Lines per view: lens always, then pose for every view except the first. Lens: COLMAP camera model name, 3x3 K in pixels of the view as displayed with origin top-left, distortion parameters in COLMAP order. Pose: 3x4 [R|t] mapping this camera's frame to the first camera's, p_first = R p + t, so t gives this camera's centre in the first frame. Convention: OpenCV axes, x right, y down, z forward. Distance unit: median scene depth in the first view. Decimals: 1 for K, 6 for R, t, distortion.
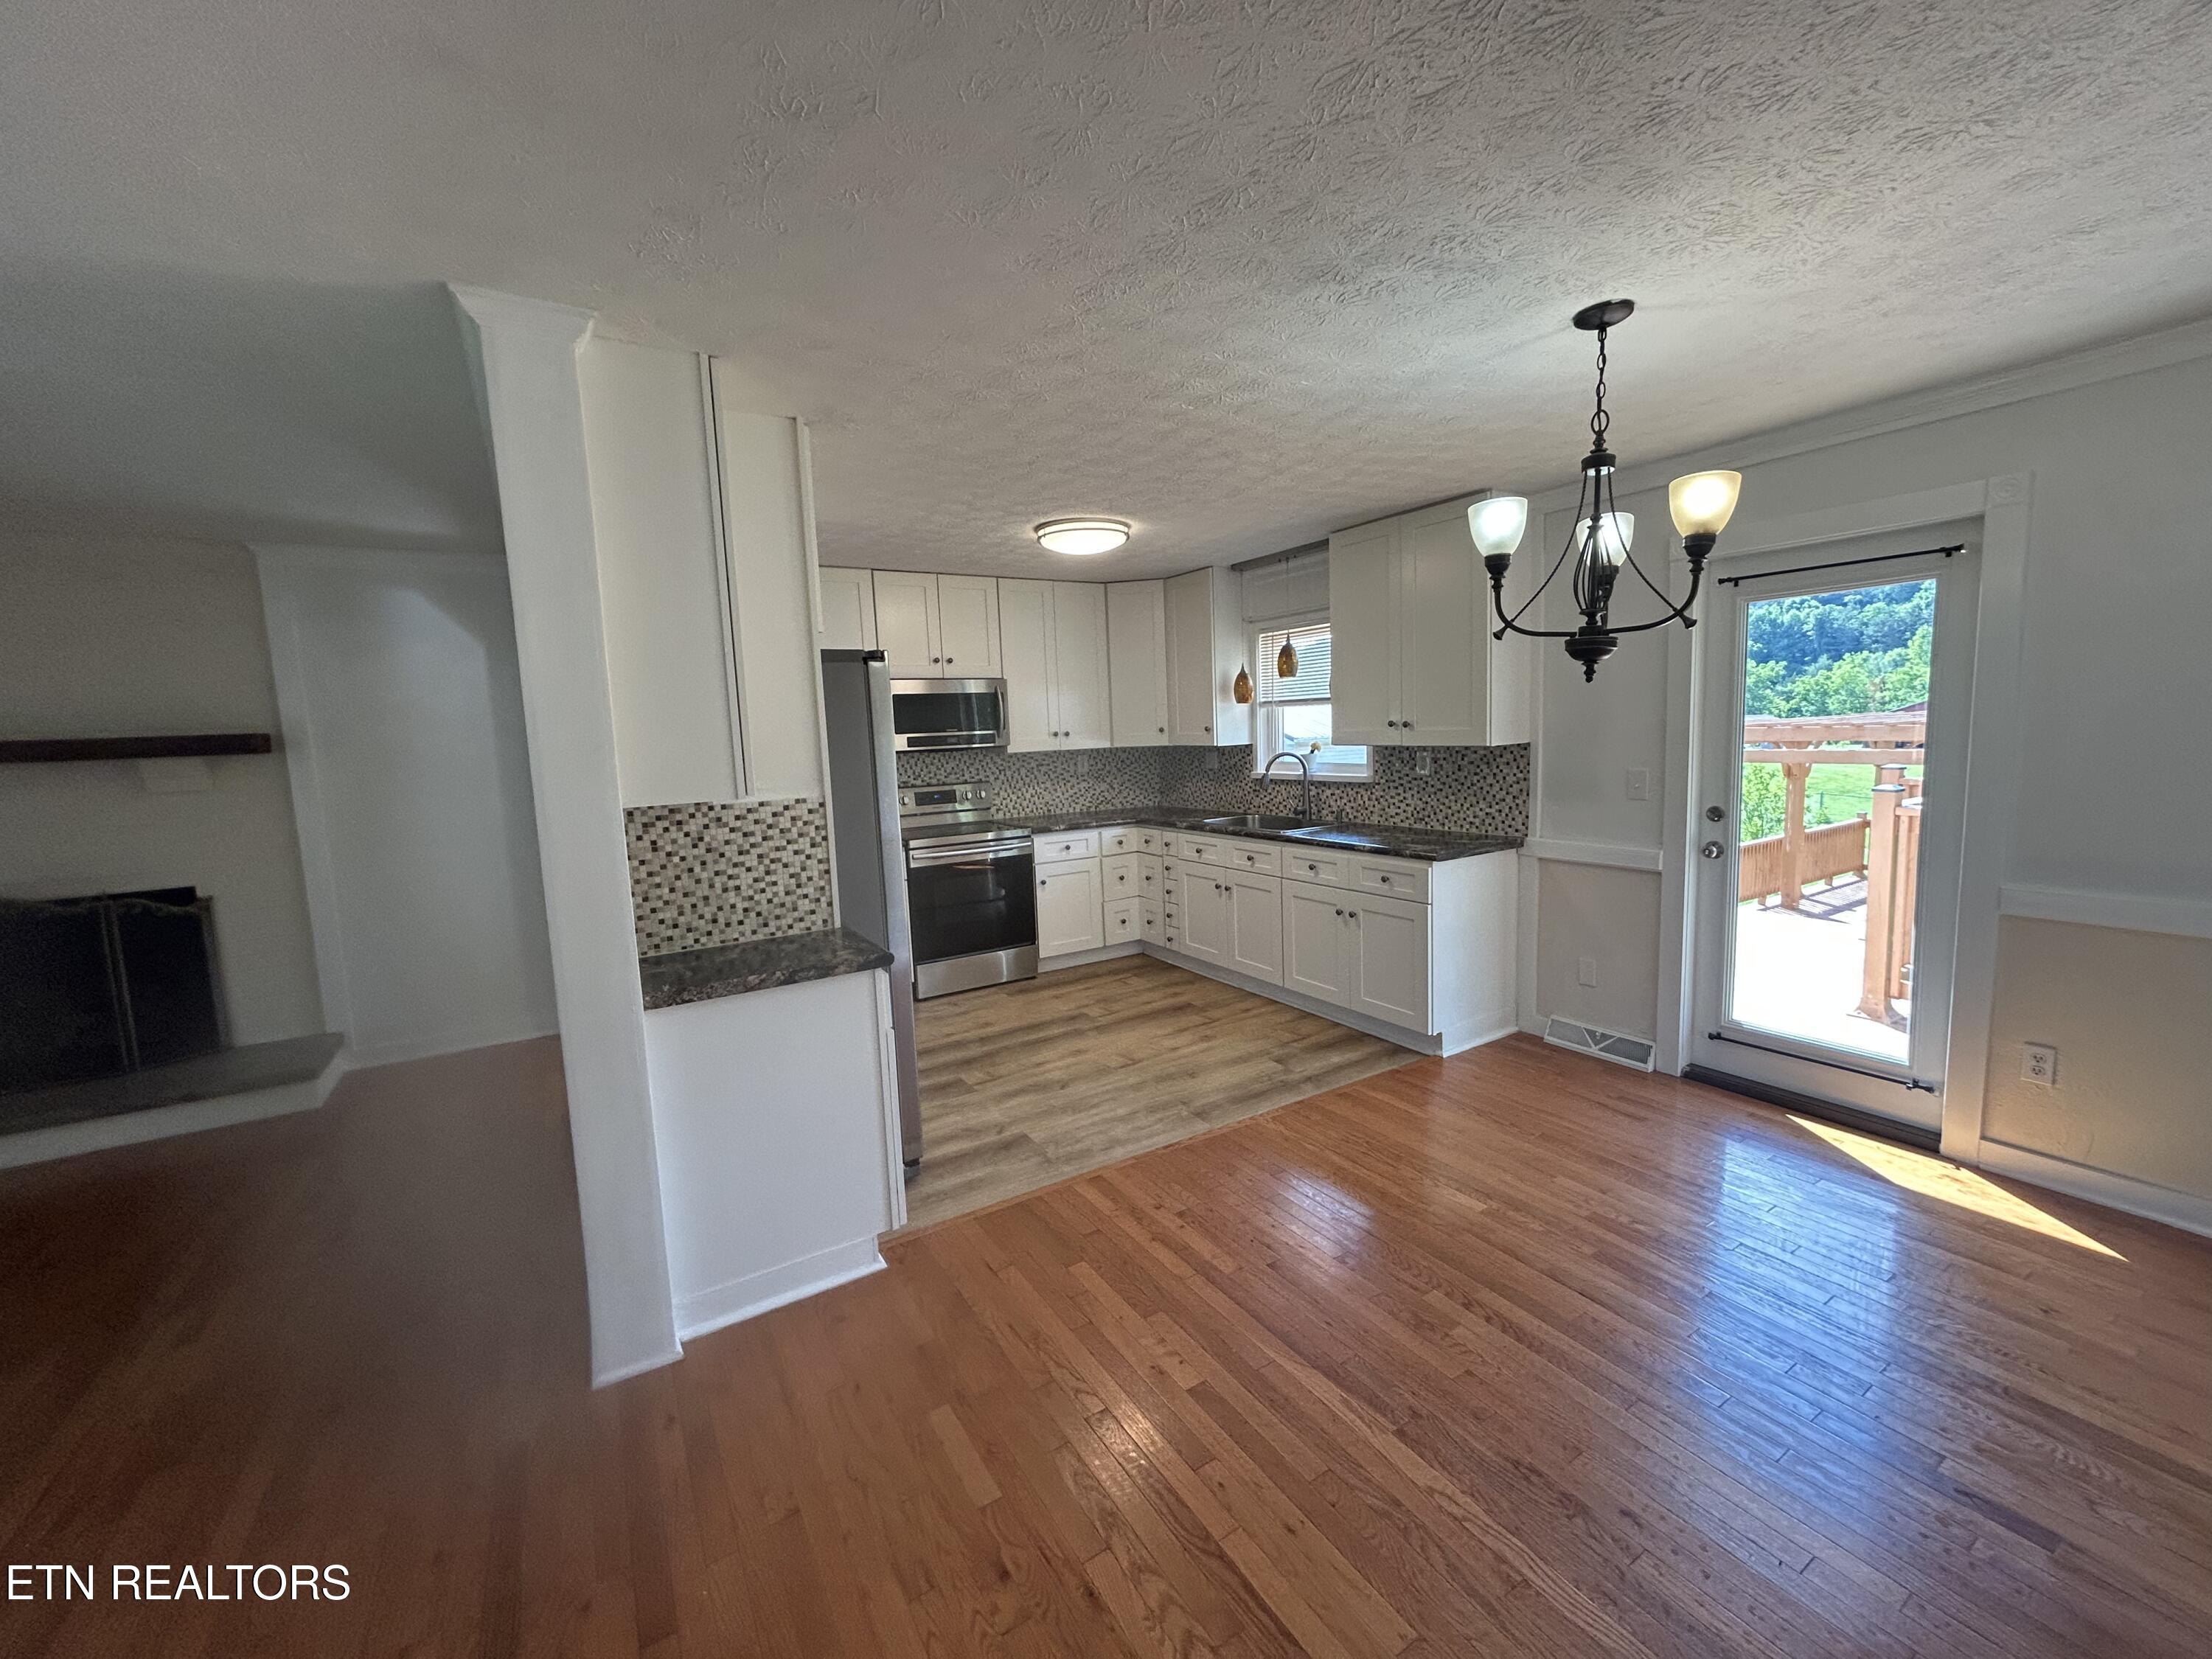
lens RADIAL K [[879.4, 0, 1109.3], [0, 879.4, 830.9], [0, 0, 1]] dist [0.000857, -0.001145]
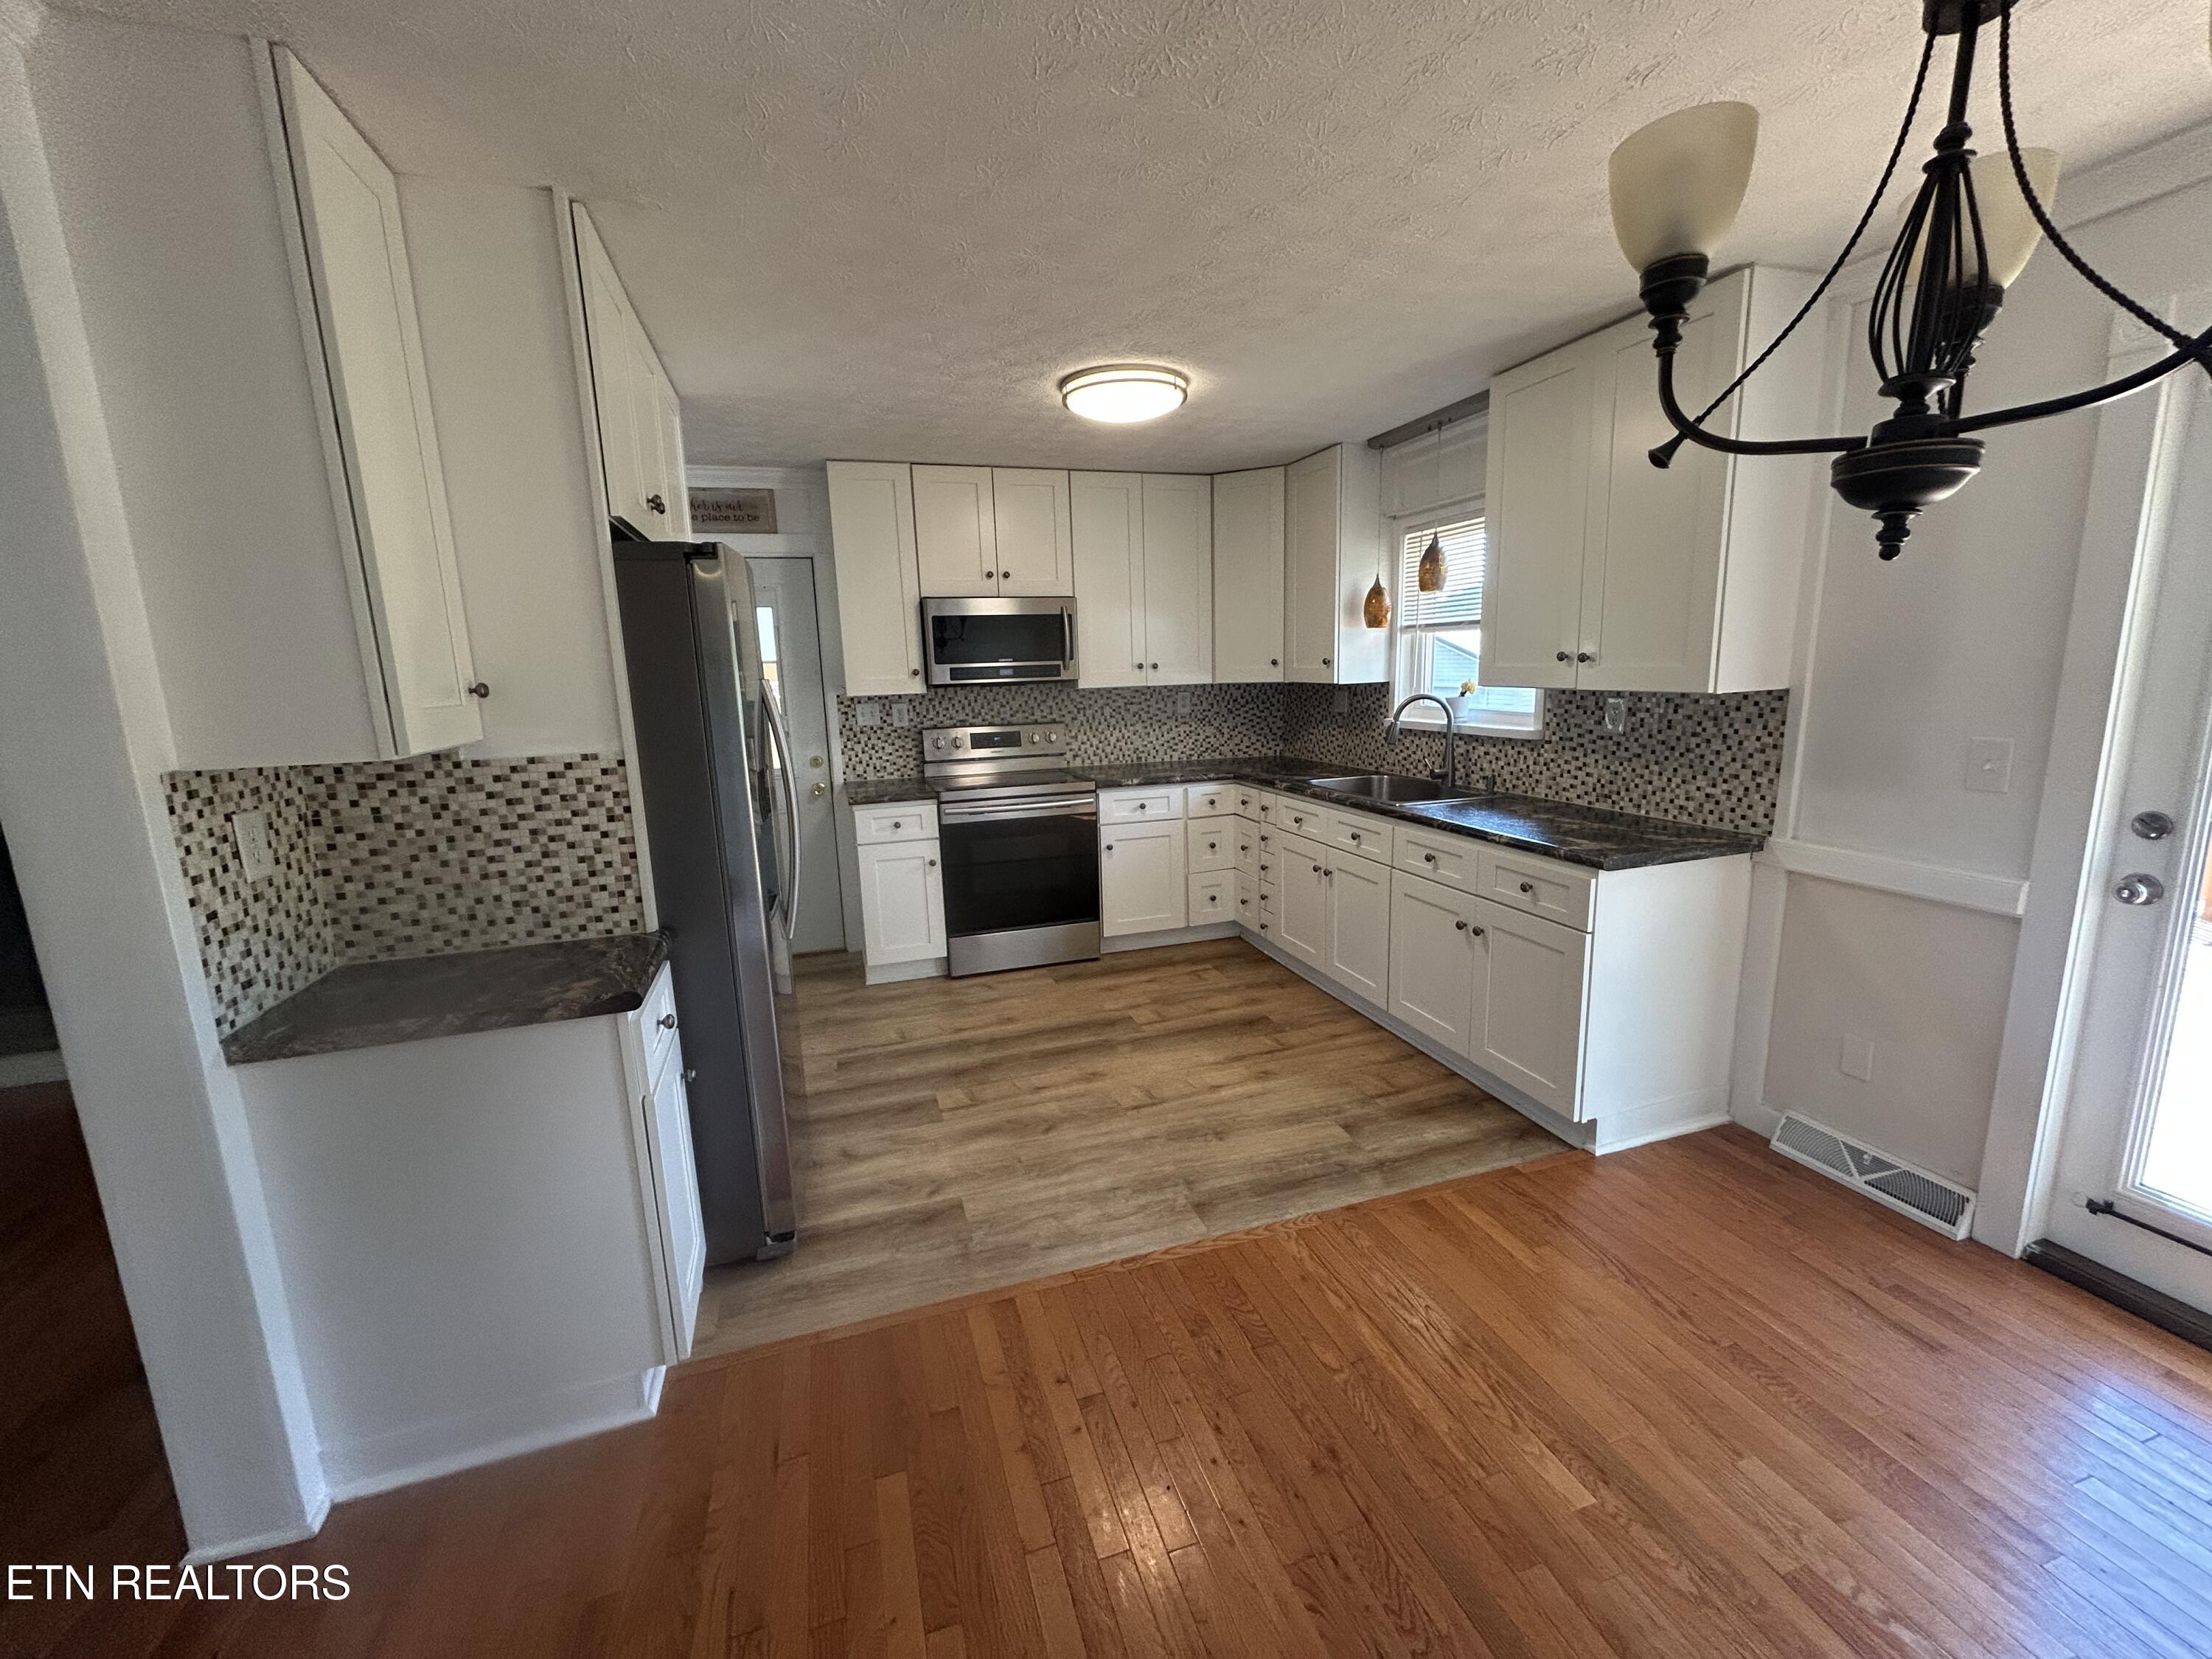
lens RADIAL K [[885.4, 0, 1106.0], [0, 885.4, 829.5], [0, 0, 1]] dist [-0.000657, 0.000786]
pose [[0.971776, 0.053201, -0.229827, 0.151555], [-0.036097, 0.996300, 0.077997, -0.031090], [0.233127, -0.067499, 0.970101, 0.260790]]
